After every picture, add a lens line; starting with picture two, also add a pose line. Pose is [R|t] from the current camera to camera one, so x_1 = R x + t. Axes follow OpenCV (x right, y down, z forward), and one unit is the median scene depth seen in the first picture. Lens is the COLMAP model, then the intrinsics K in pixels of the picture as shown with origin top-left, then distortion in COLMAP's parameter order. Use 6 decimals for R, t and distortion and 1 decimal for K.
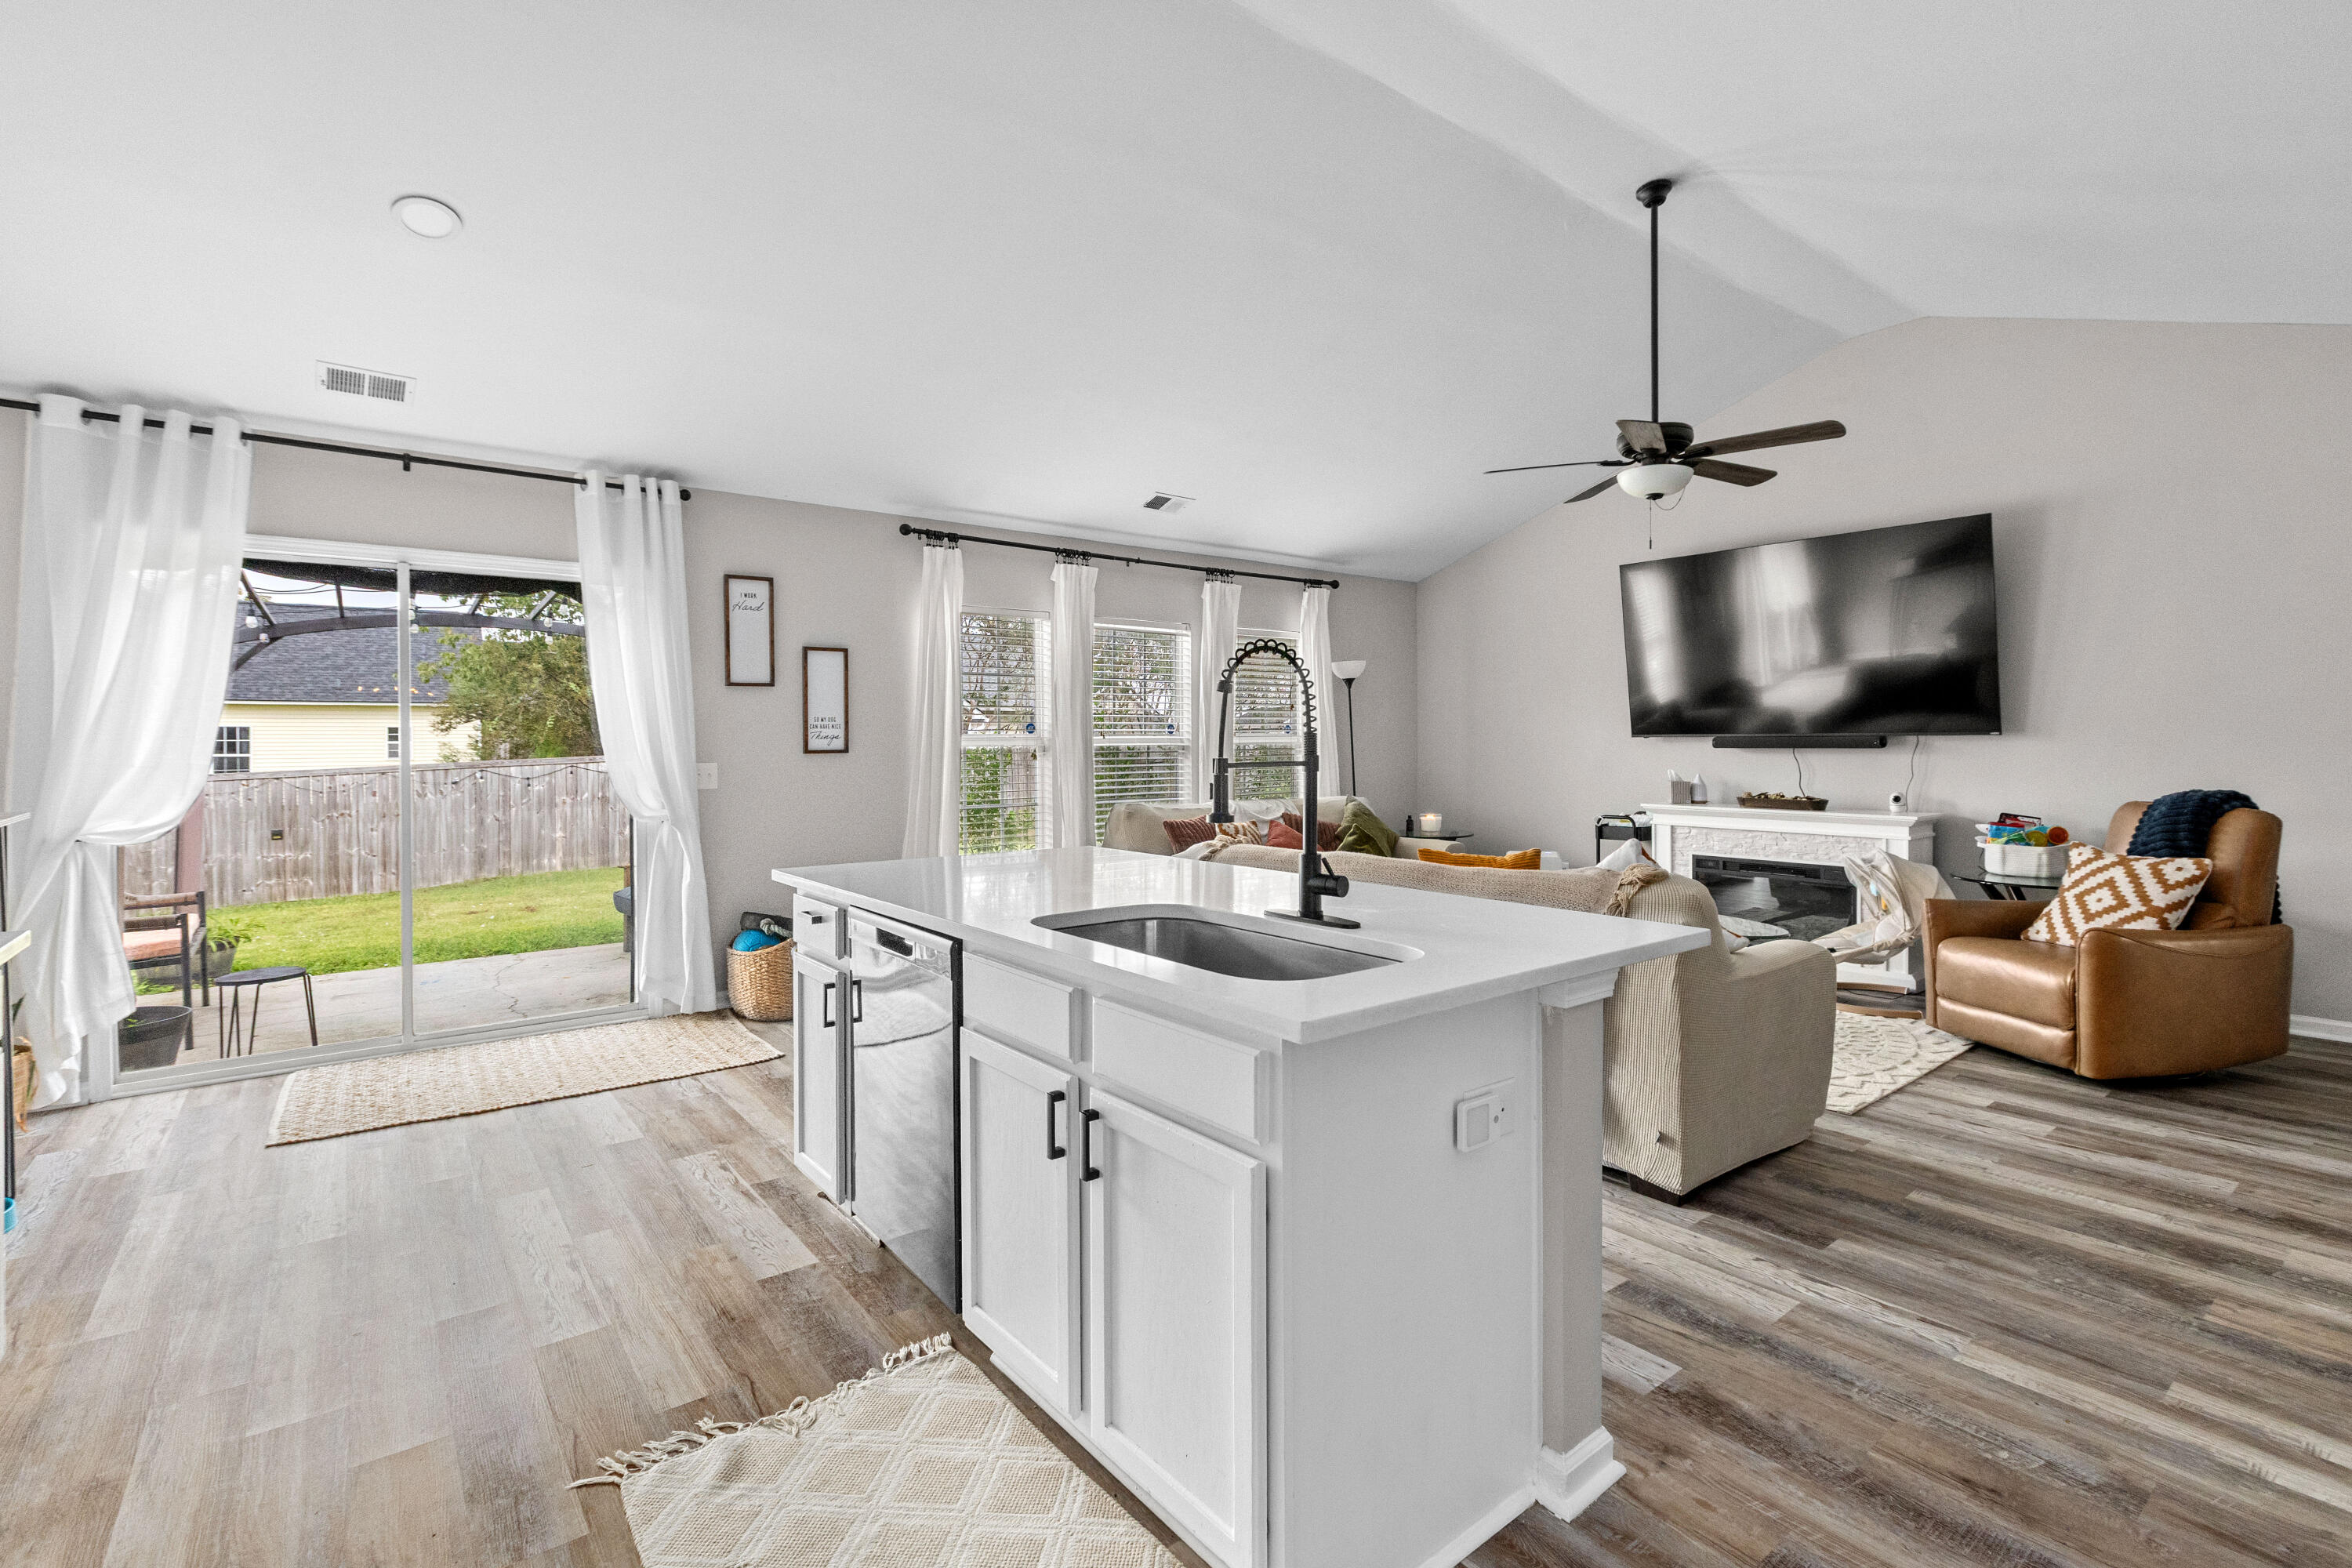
lens RADIAL K [[1064.2, 0, 1166.3], [0, 1064.2, 750.4], [0, 0, 1]] dist [-0.002961, -0.000331]
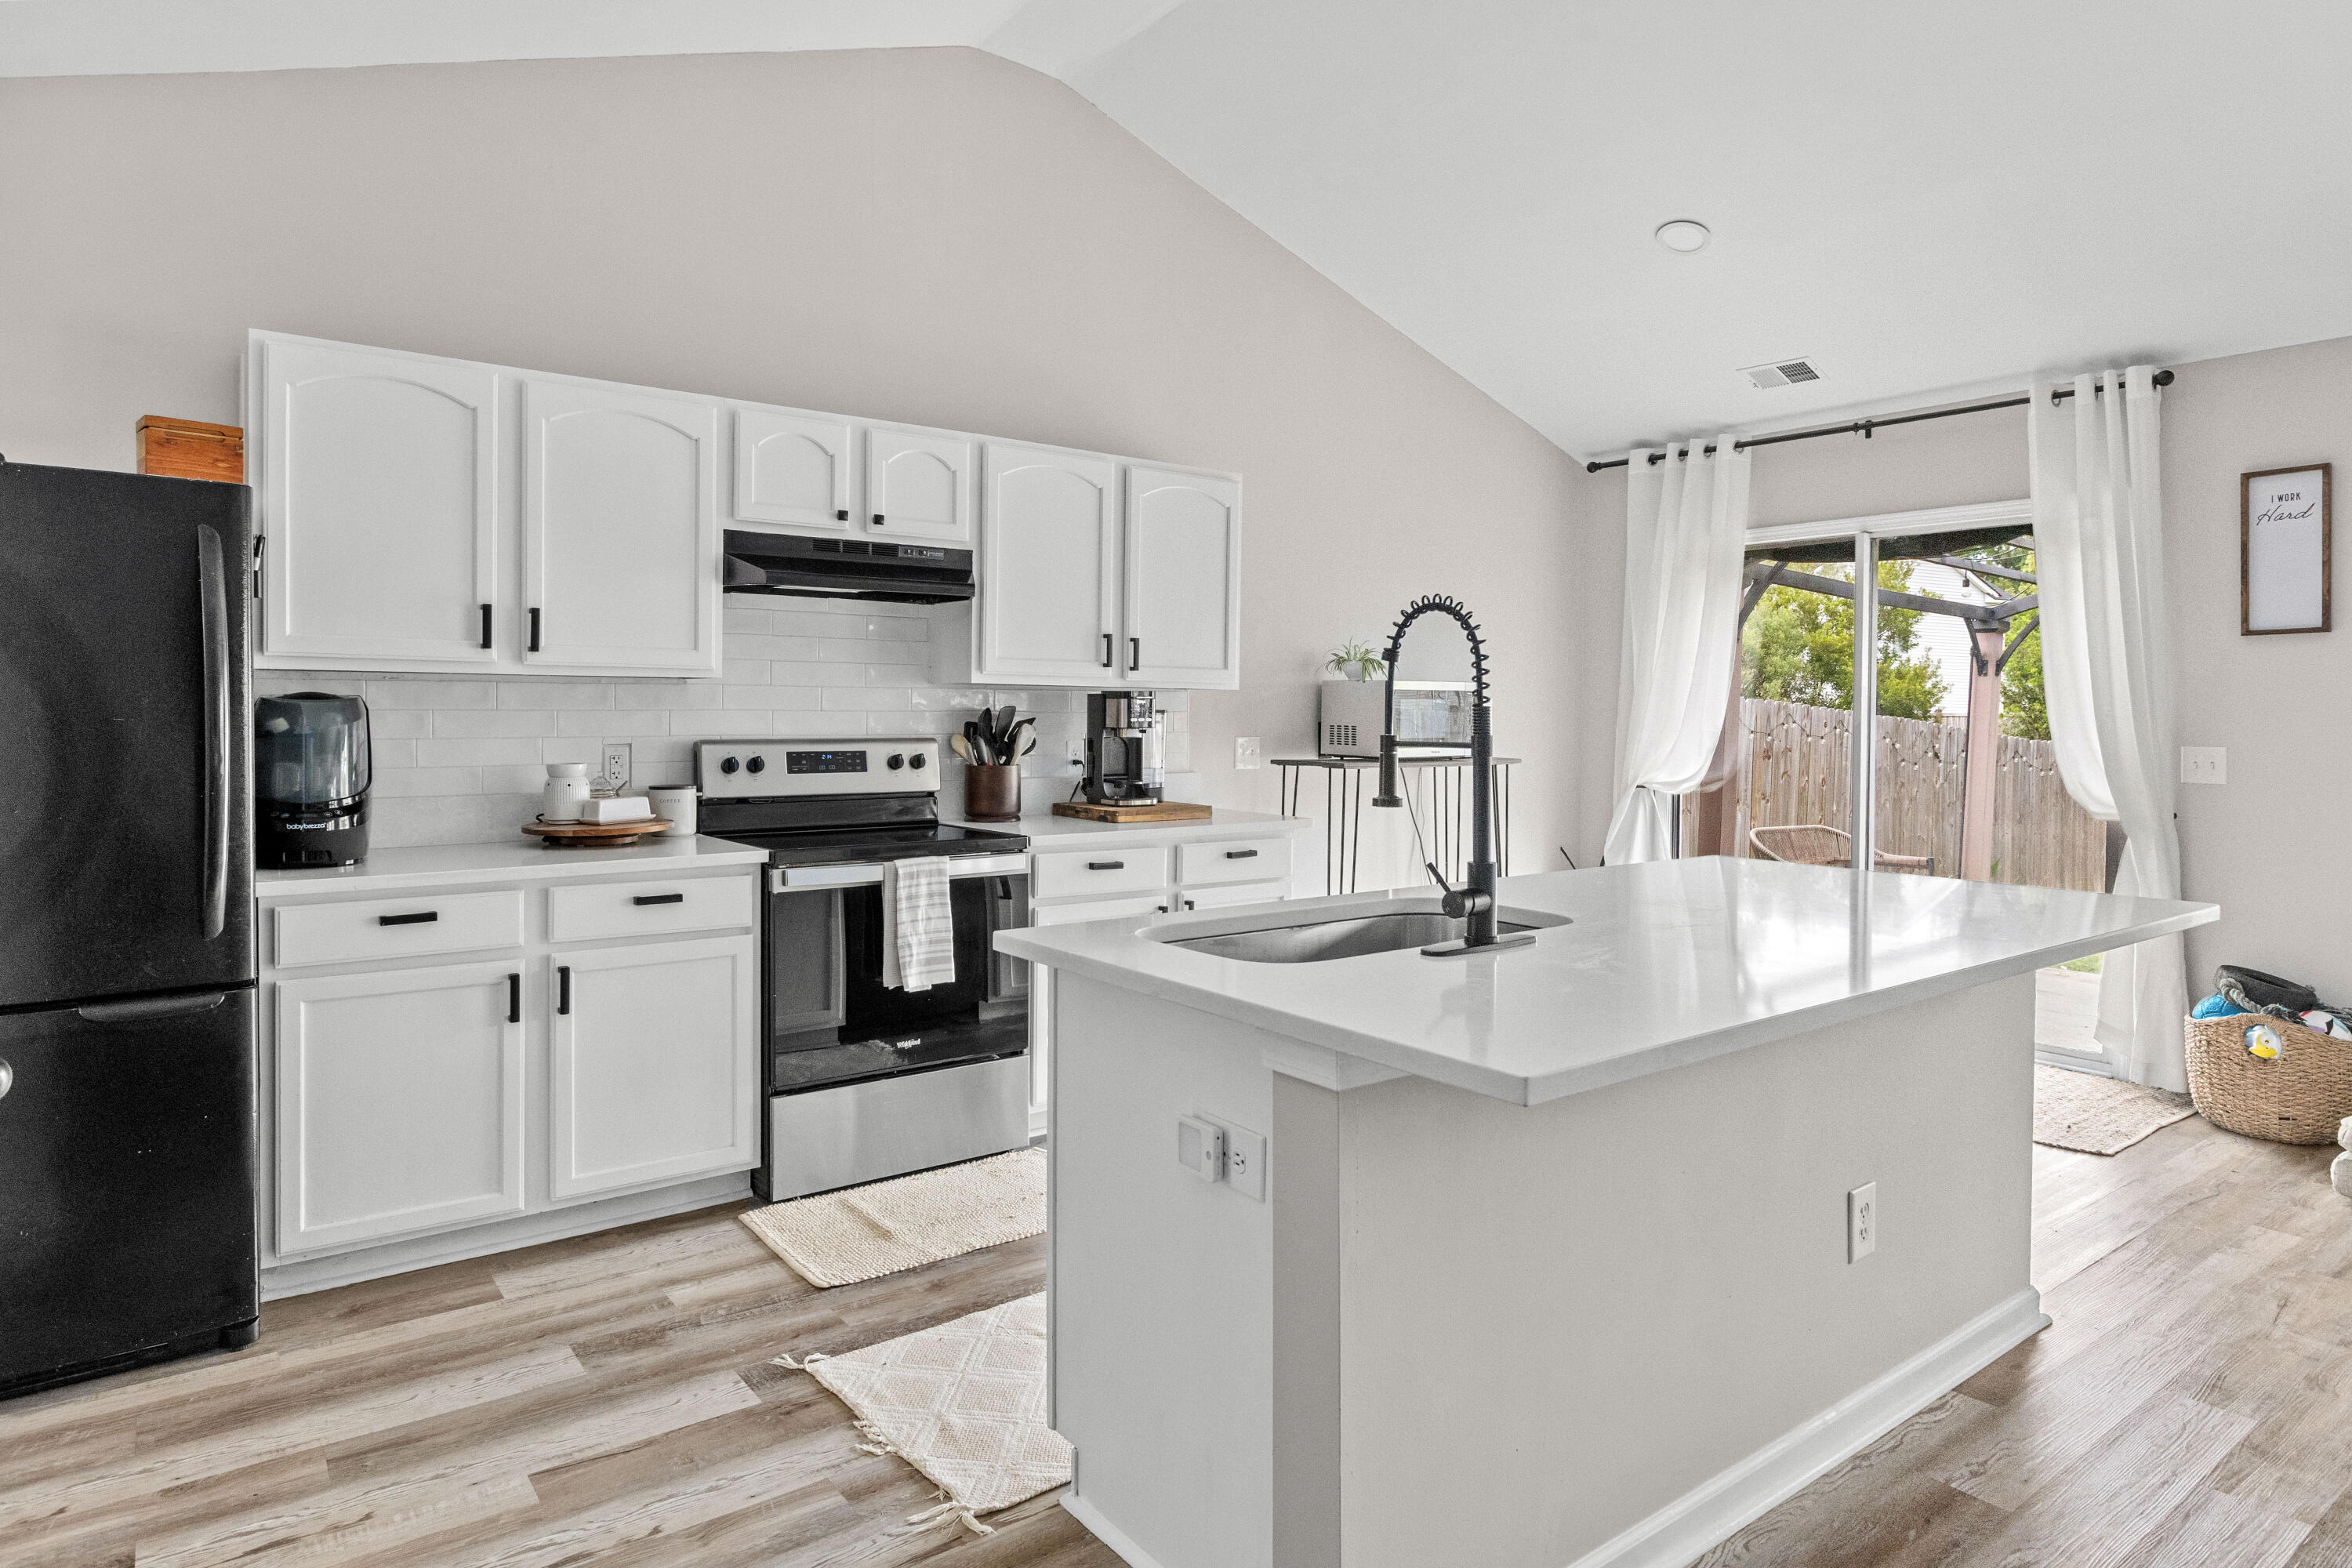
lens RADIAL K [[1354.8, 0, 1185.7], [0, 1354.8, 728.6], [0, 0, 1]] dist [-0.002226, -0.000608]
pose [[-0.003442, 0.017273, -0.999845, 0.543388], [-0.015645, 0.999728, 0.017324, -0.006437], [0.999872, 0.015702, -0.003171, 0.377232]]
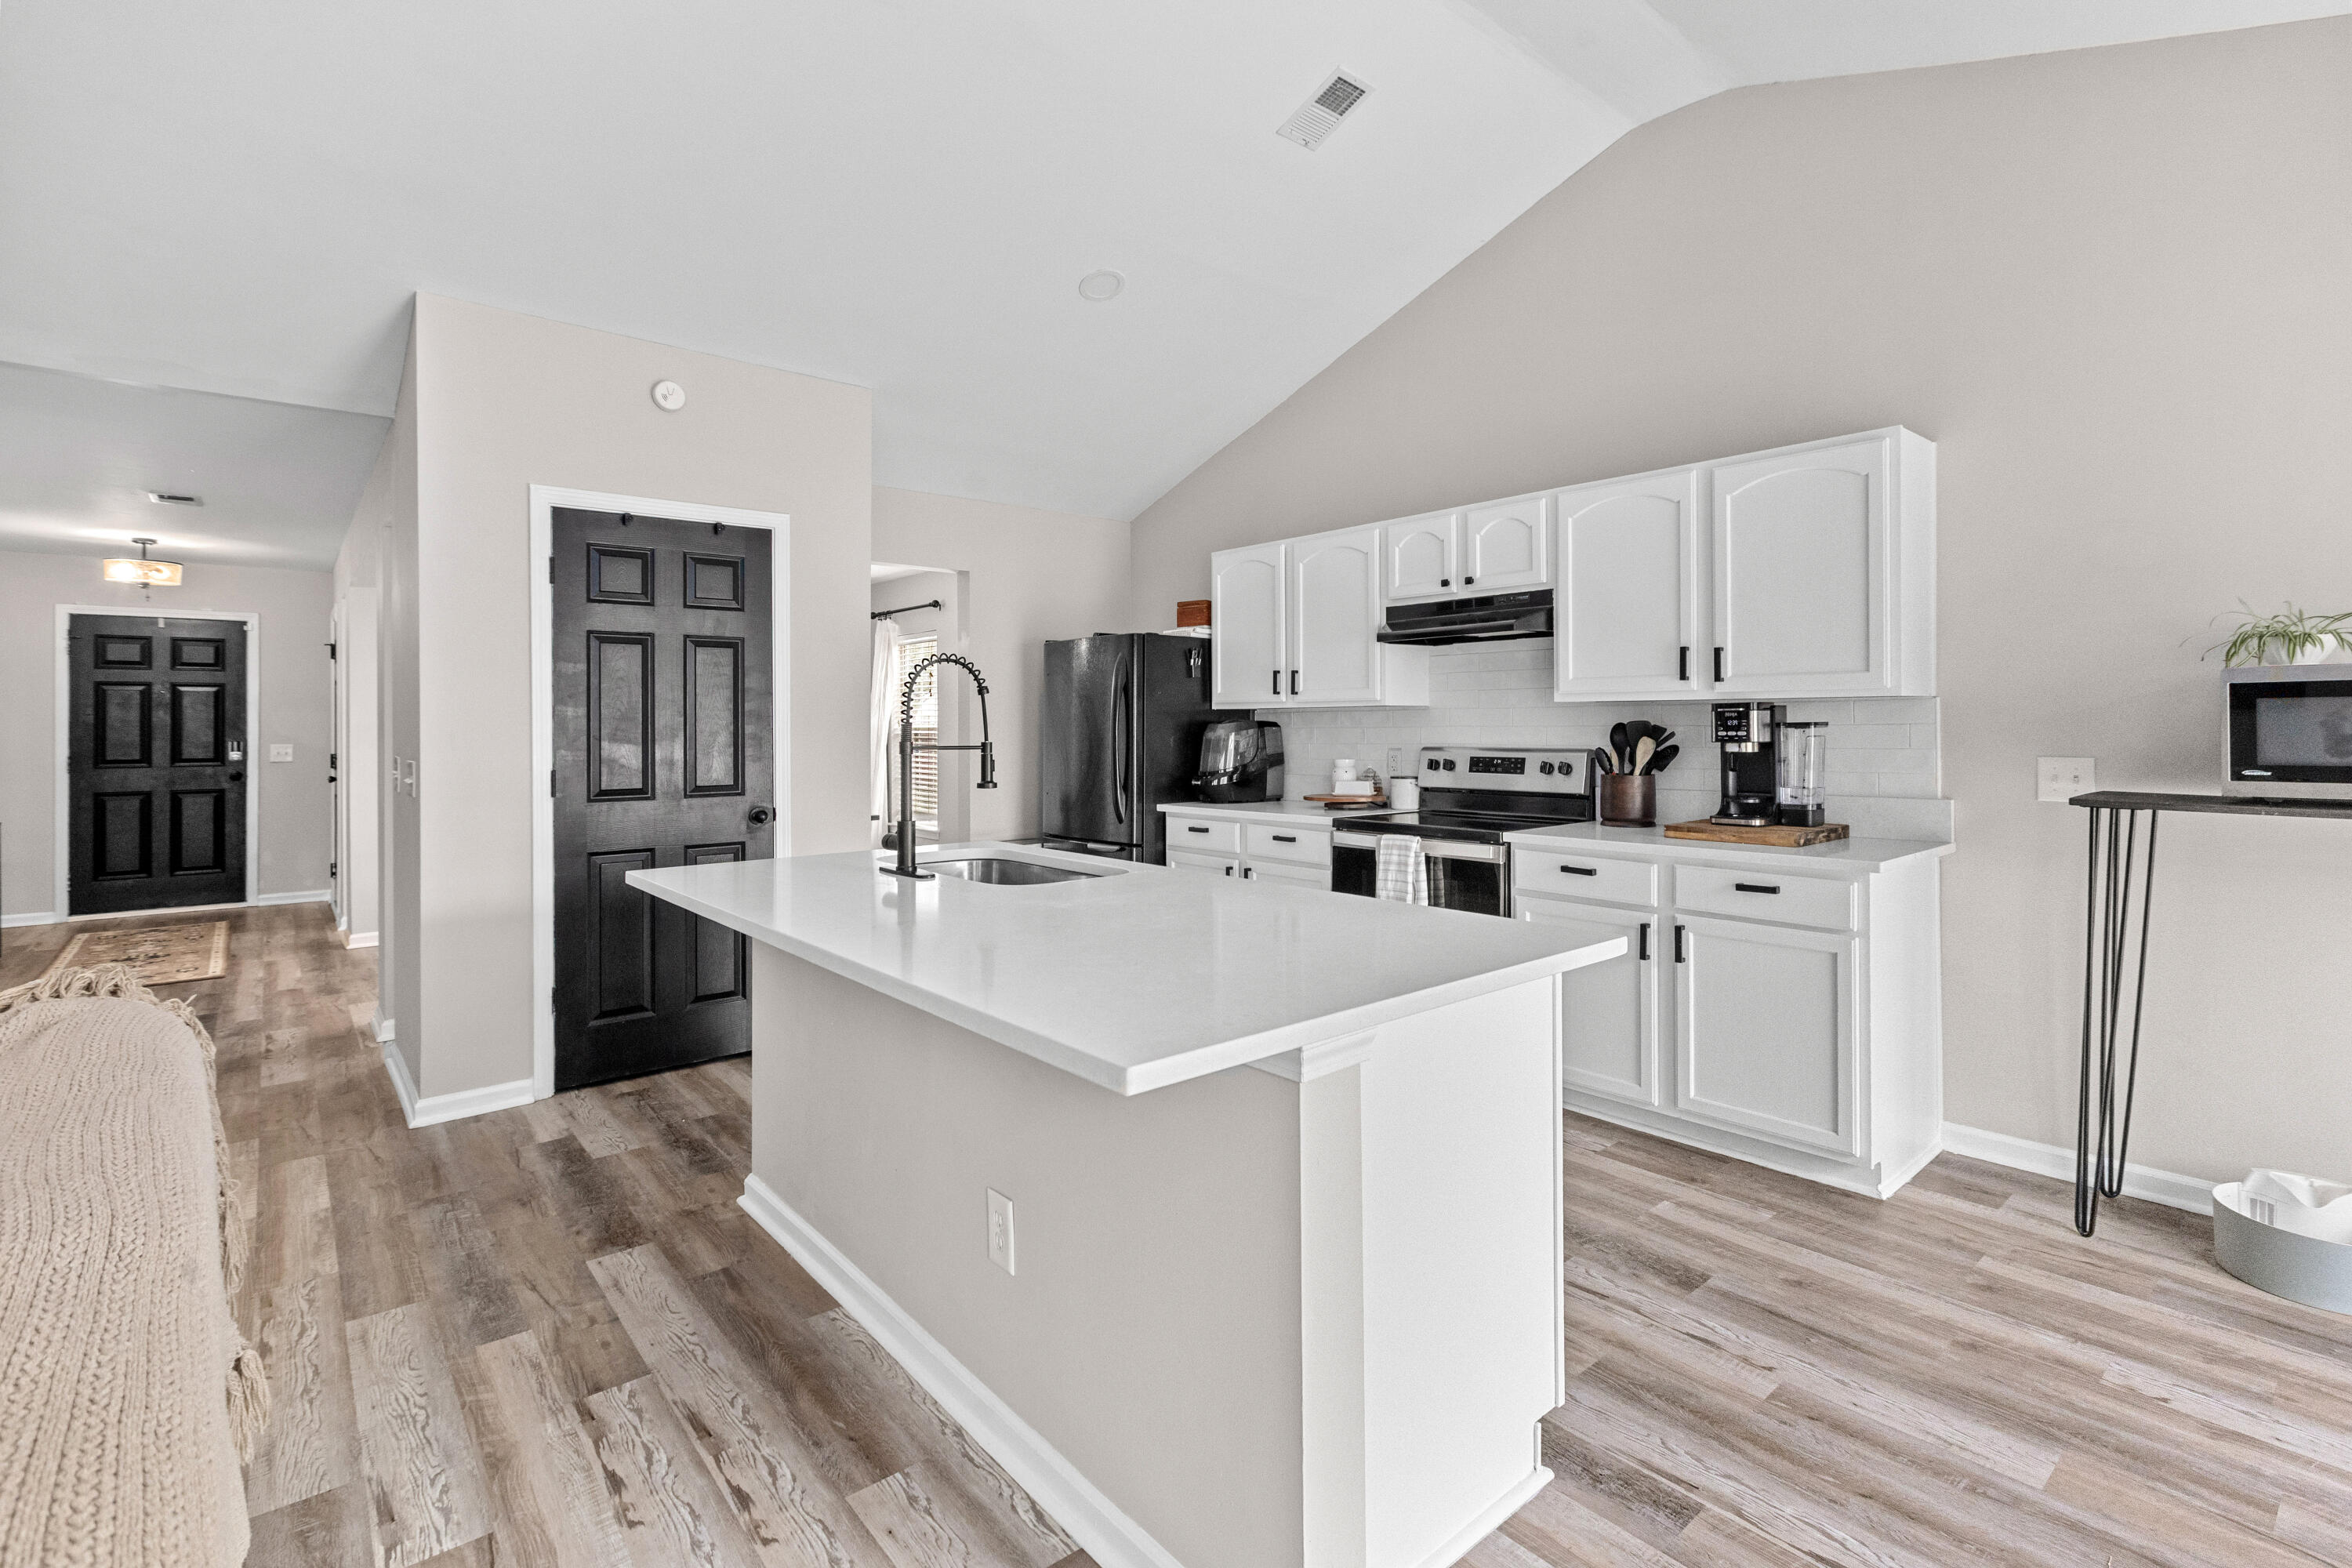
lens RADIAL K [[1075.0, 0, 1167.4], [0, 1075.0, 728.9], [0, 0, 1]] dist [-0.000200, 0.000464]
pose [[-0.999127, 0.010246, -0.040492, -0.059979], [0.009753, 0.999876, 0.012348, -0.011332], [0.040613, 0.011942, -0.999104, 1.096095]]
